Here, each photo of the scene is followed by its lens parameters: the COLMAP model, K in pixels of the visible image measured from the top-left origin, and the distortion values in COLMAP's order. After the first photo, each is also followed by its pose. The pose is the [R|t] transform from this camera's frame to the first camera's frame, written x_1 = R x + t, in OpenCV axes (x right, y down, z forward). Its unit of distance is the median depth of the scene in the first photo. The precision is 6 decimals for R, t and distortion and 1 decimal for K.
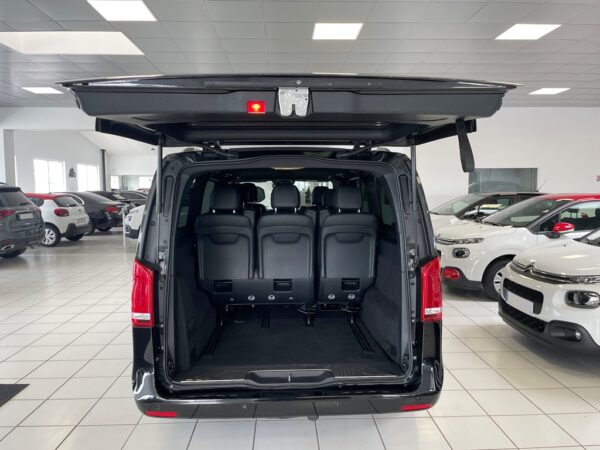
lens RADIAL K [[448.4, 0, 300.0], [0, 448.4, 225.0], [0, 0, 1]] dist [0.100002, -0.125930]
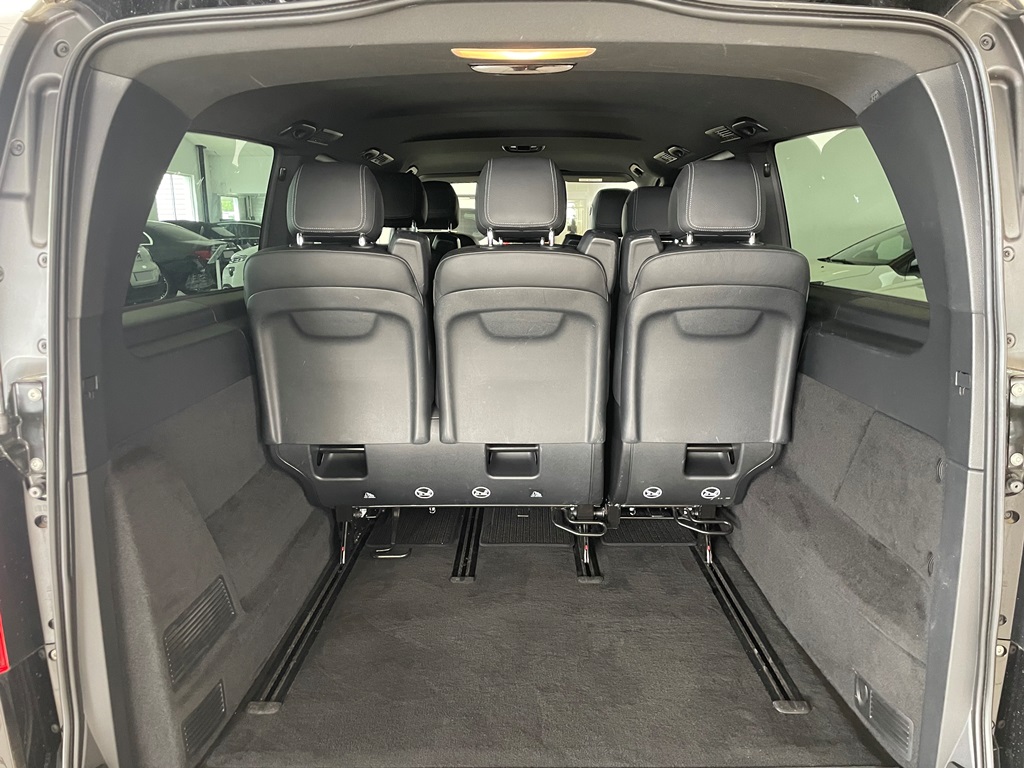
lens RADIAL K [[775.5, 0, 512.0], [0, 775.5, 384.0], [0, 0, 1]] dist [0.105495, -0.126515]
pose [[0.998307, 0.010758, -0.057161, -0.003735], [-0.003599, 0.992287, 0.123908, 0.001179], [0.058053, -0.123493, 0.990646, 0.294988]]
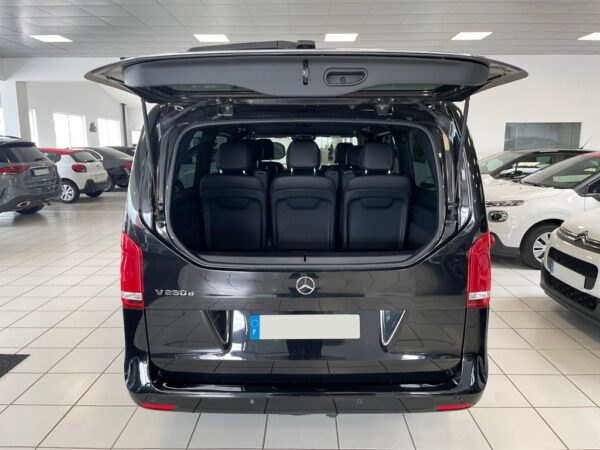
lens RADIAL K [[448.4, 0, 300.0], [0, 448.4, 225.0], [0, 0, 1]] dist [0.100002, -0.125930]
pose [[0.998755, 0.011816, -0.048468, 0.003216], [-0.007136, 0.995393, 0.095611, -0.008153], [0.049375, -0.095146, 0.994238, 0.092695]]
